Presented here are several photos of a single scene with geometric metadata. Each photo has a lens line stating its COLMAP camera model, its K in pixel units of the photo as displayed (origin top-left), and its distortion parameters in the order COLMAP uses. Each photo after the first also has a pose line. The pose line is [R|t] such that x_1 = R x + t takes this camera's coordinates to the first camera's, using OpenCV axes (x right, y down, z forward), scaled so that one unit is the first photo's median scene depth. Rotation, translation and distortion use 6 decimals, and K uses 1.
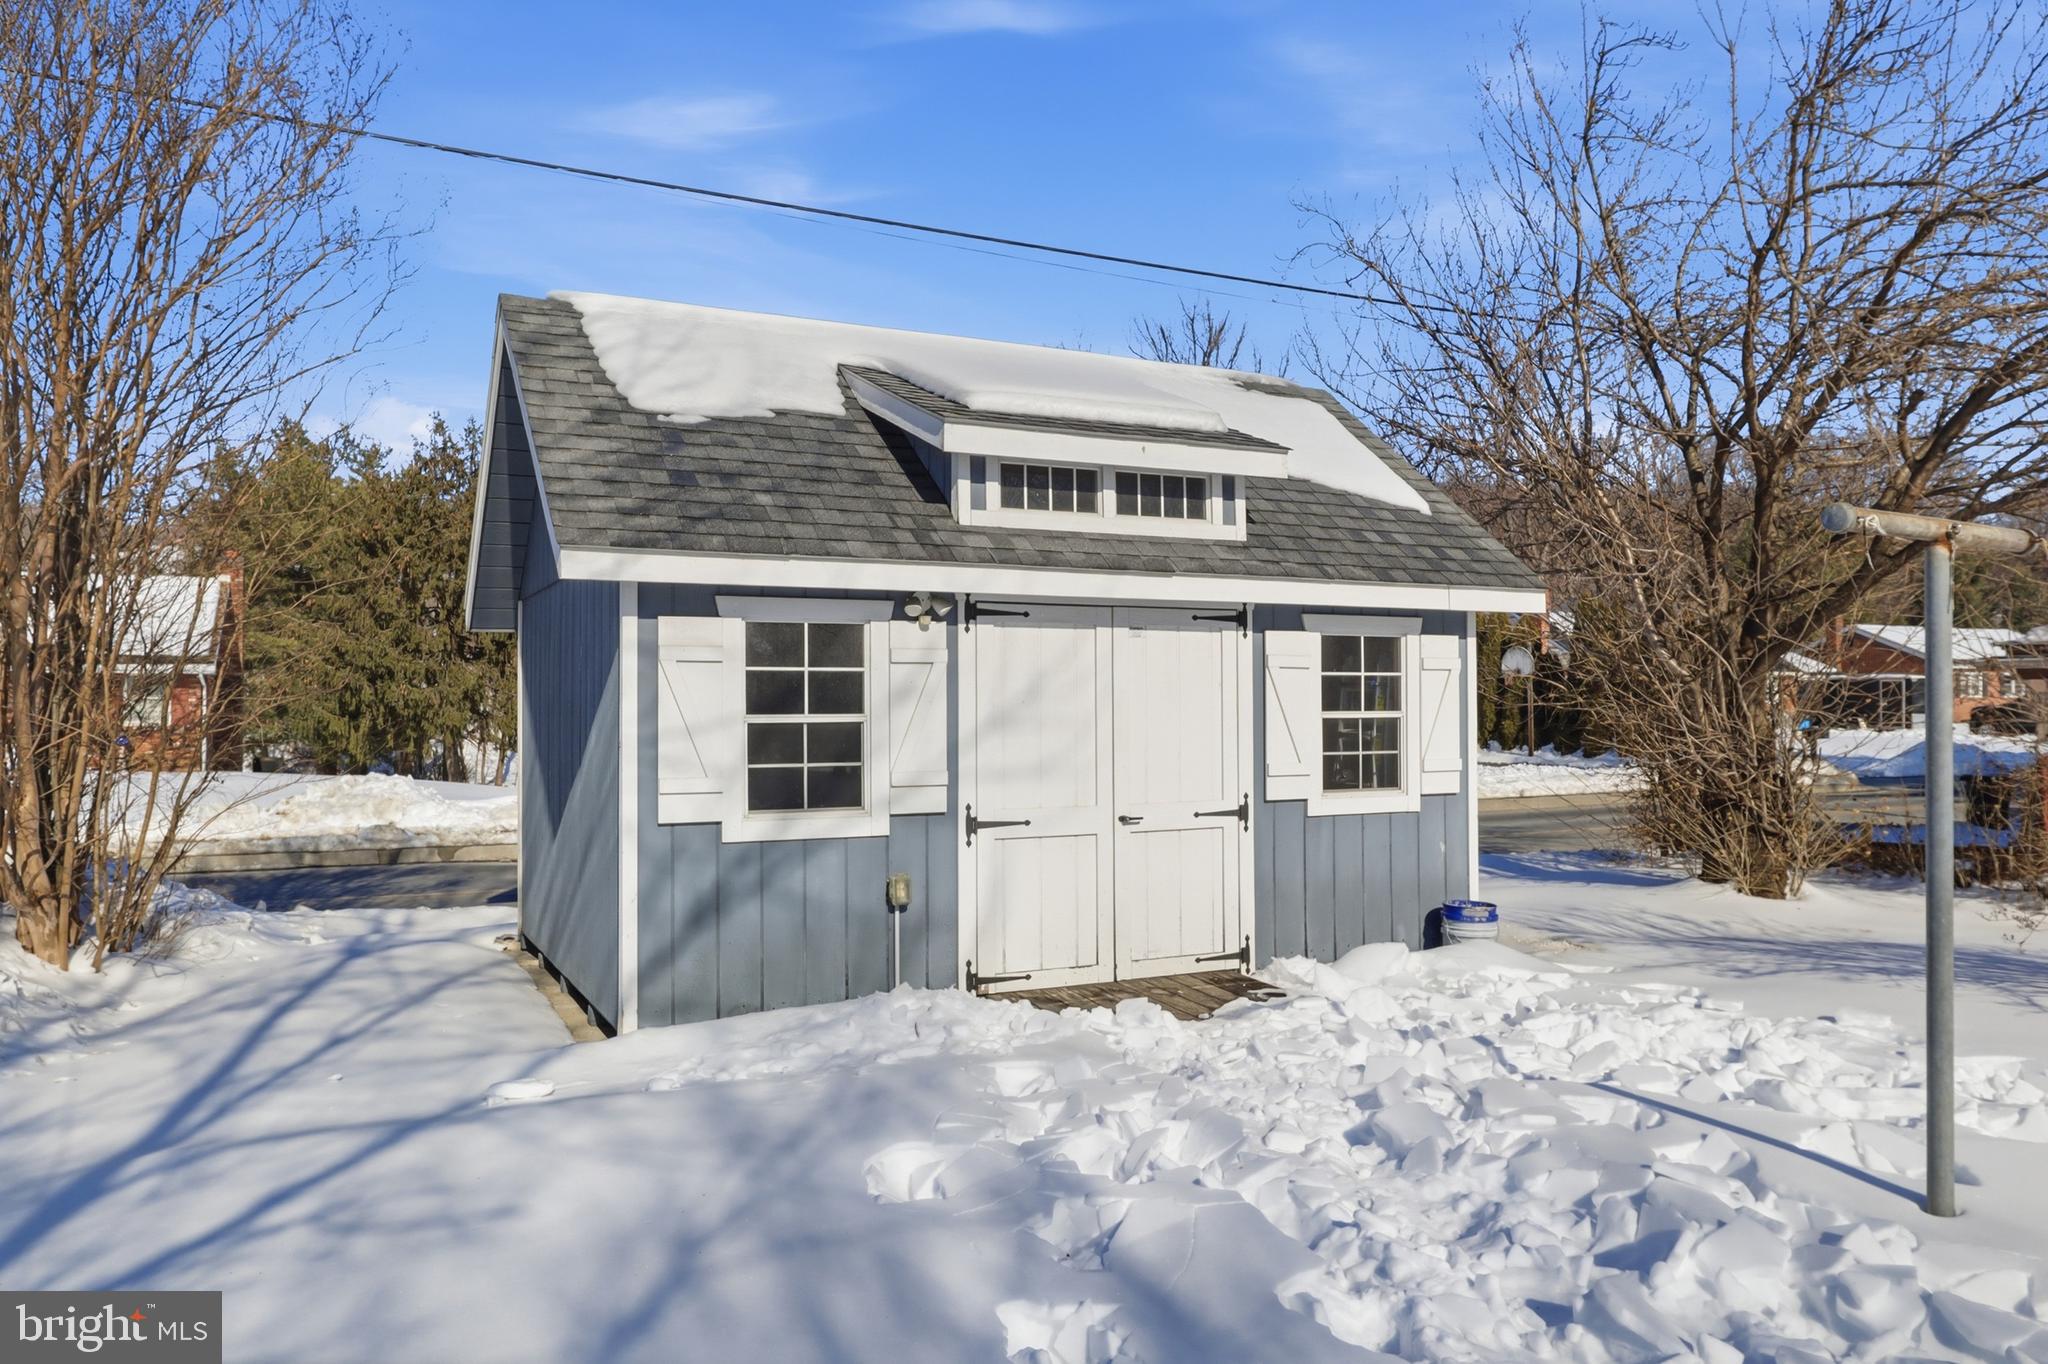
lens RADIAL K [[1439.3, 0, 1022.4], [0, 1439.3, 688.9], [0, 0, 1]] dist [-0.006335, -0.004103]
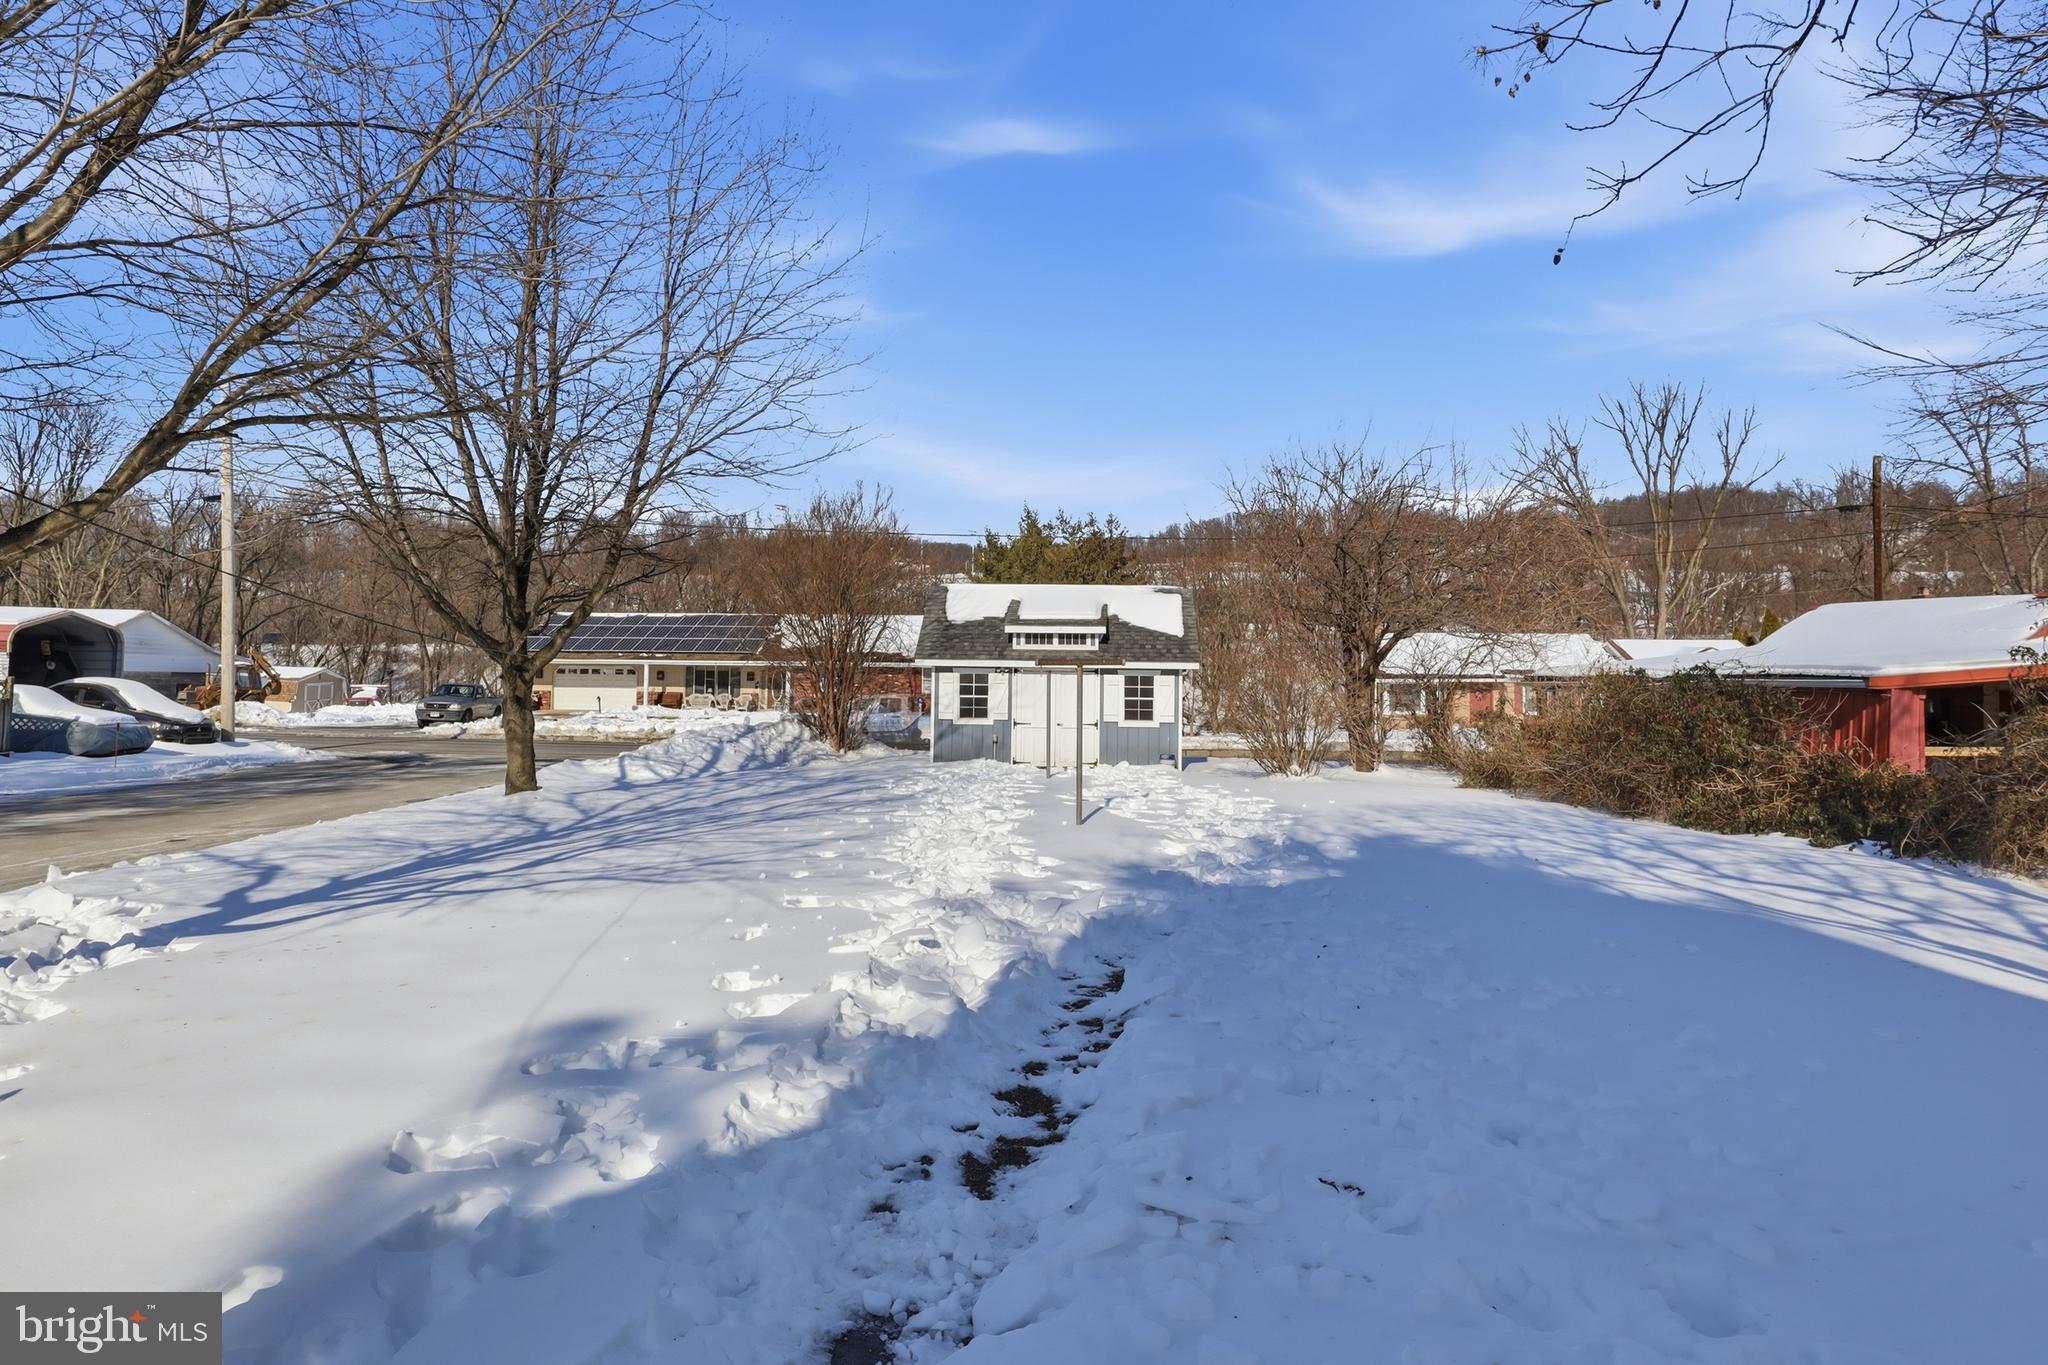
lens RADIAL K [[1179.0, 0, 1020.2], [0, 1179.0, 667.1], [0, 0, 1]] dist [-0.016769, 0.003583]
pose [[0.865910, 0.008711, -0.500124, 1.490049], [-0.009923, 0.999951, 0.000236, -0.059006], [0.500102, 0.004758, 0.865954, -1.701160]]
